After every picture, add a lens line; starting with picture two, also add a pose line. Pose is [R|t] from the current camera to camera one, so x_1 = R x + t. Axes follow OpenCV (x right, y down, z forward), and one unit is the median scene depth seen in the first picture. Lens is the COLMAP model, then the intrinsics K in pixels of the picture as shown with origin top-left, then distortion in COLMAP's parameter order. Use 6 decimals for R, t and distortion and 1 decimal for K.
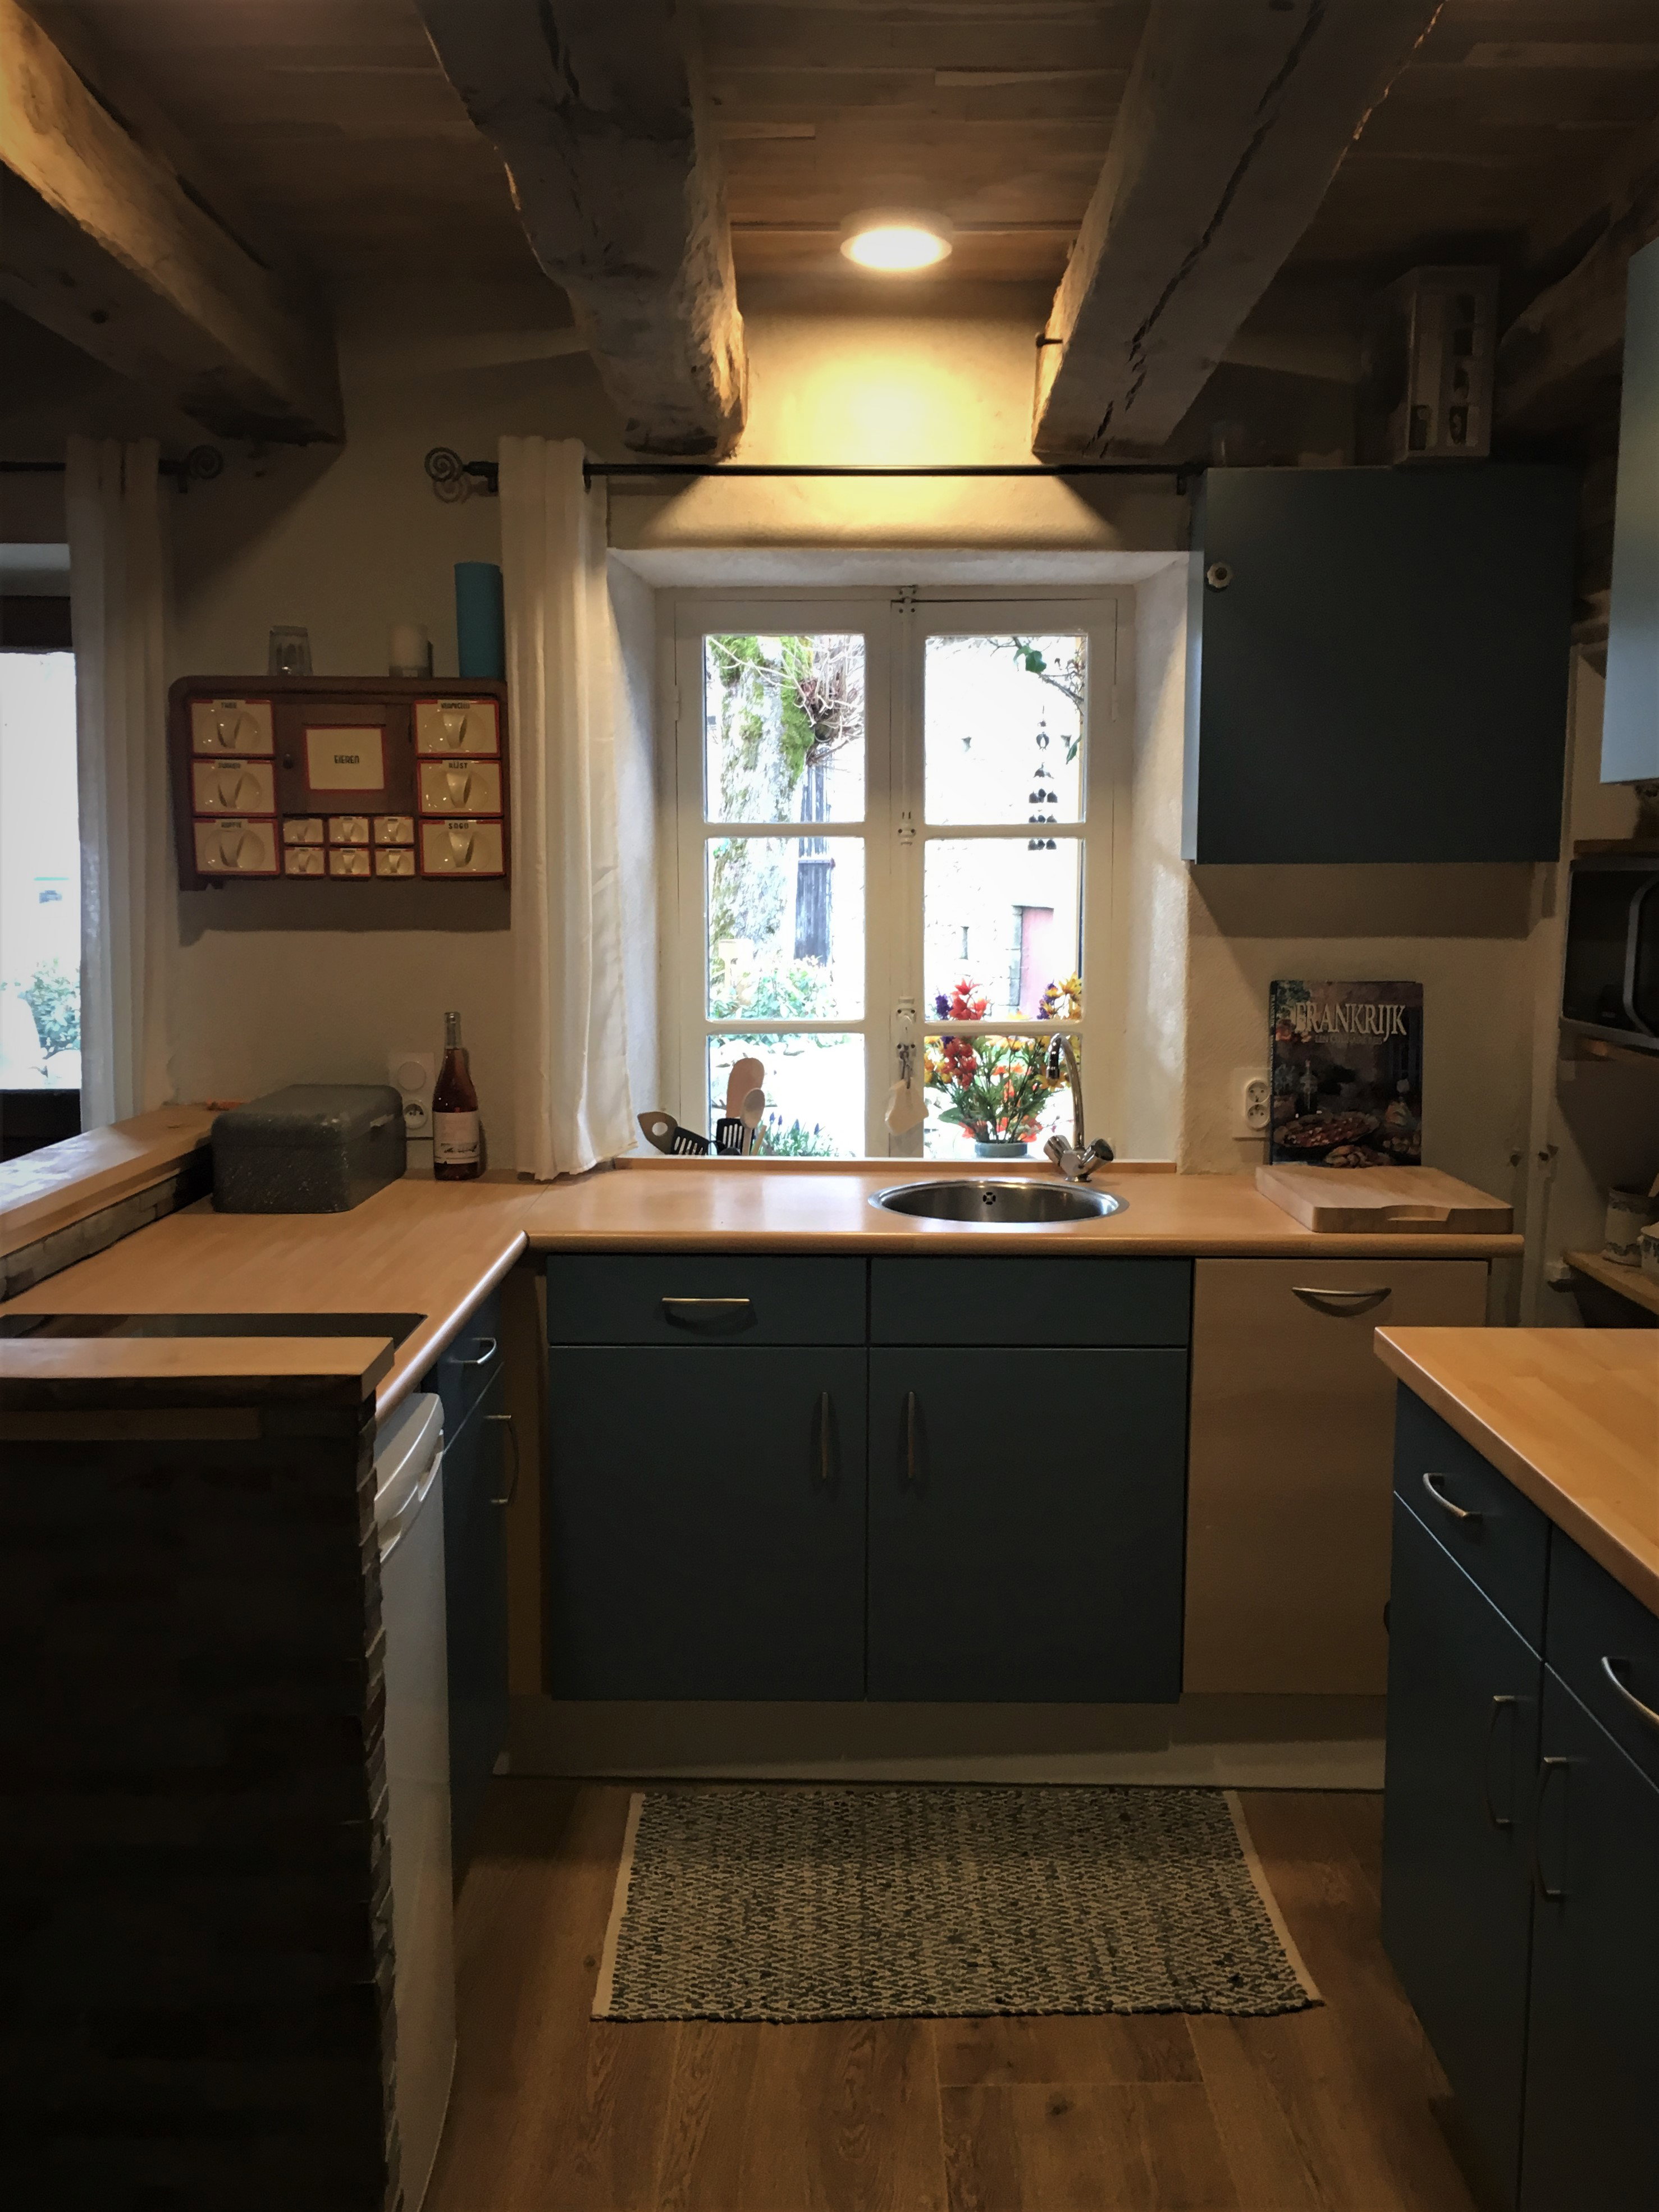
lens RADIAL K [[1983.8, 0, 831.3], [0, 1983.8, 1110.7], [0, 0, 1]] dist [0.018943, -0.000761]
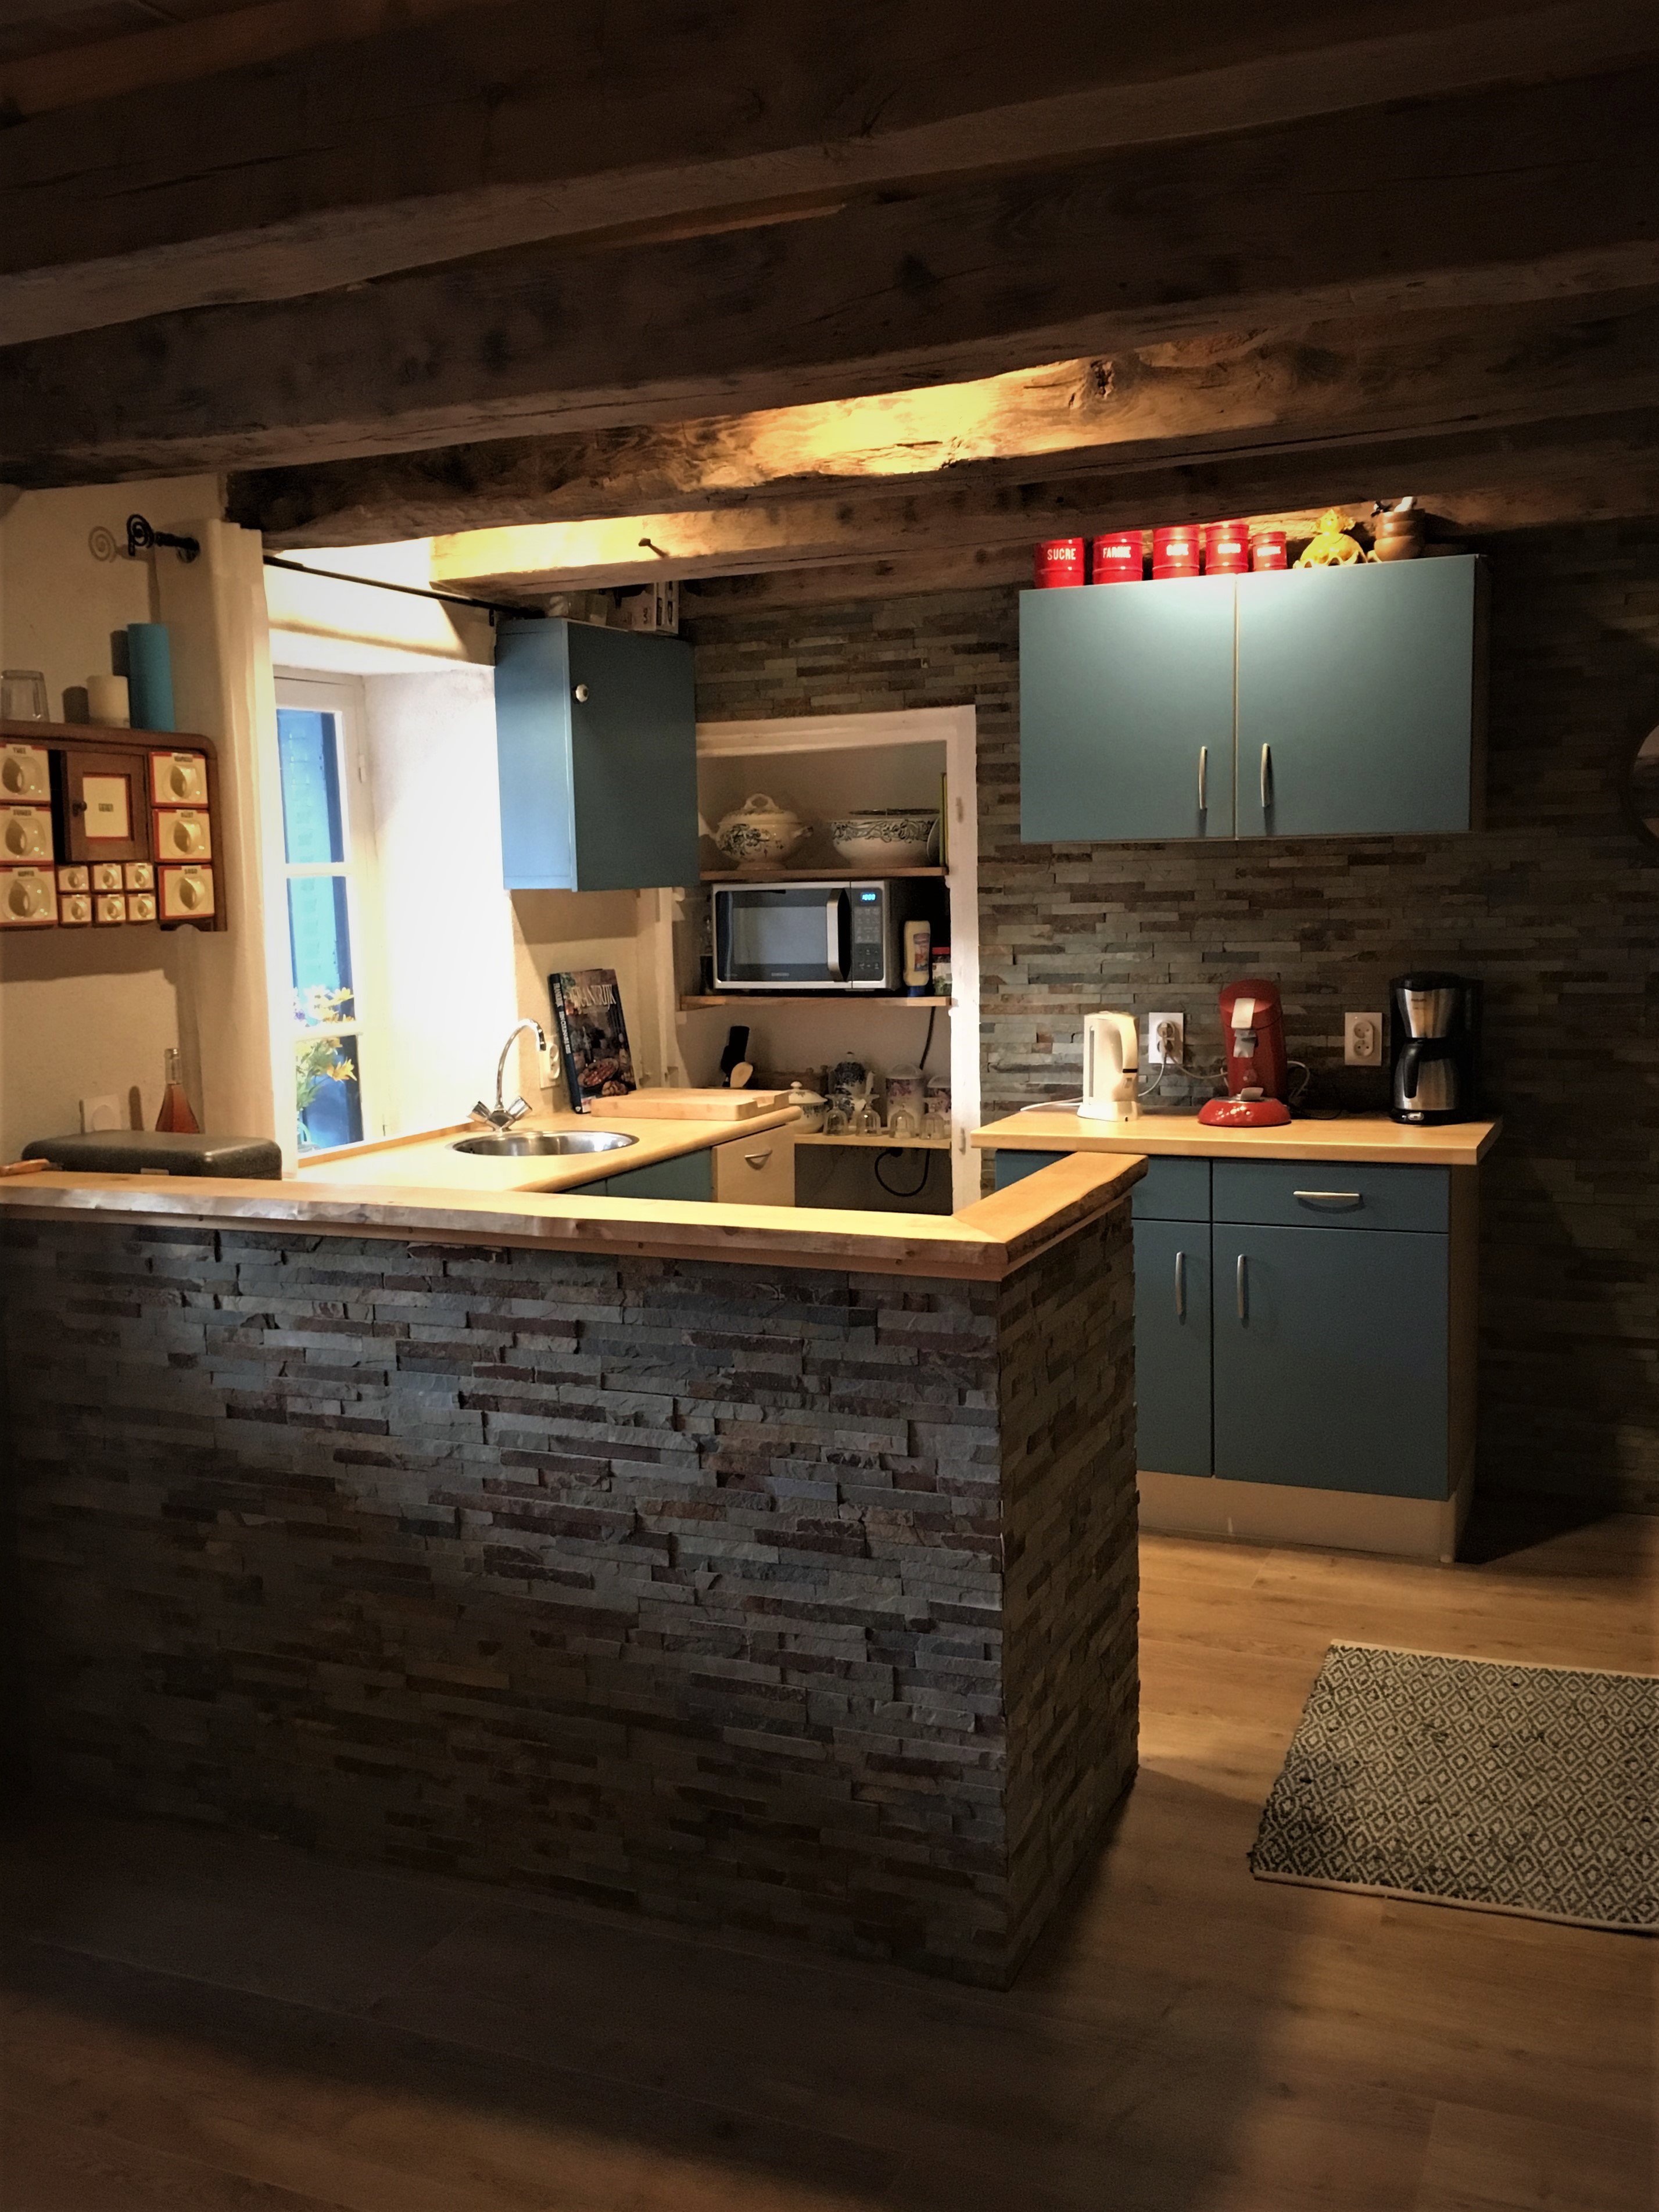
lens RADIAL K [[1983.6, 0, 827.8], [0, 1983.6, 1103.9], [0, 0, 1]] dist [0.018943, -0.000761]
pose [[0.393142, -0.119499, 0.911680, -1.035789], [0.139457, 0.987797, 0.069338, -0.046076], [-0.908841, 0.099881, 0.405009, 0.267555]]
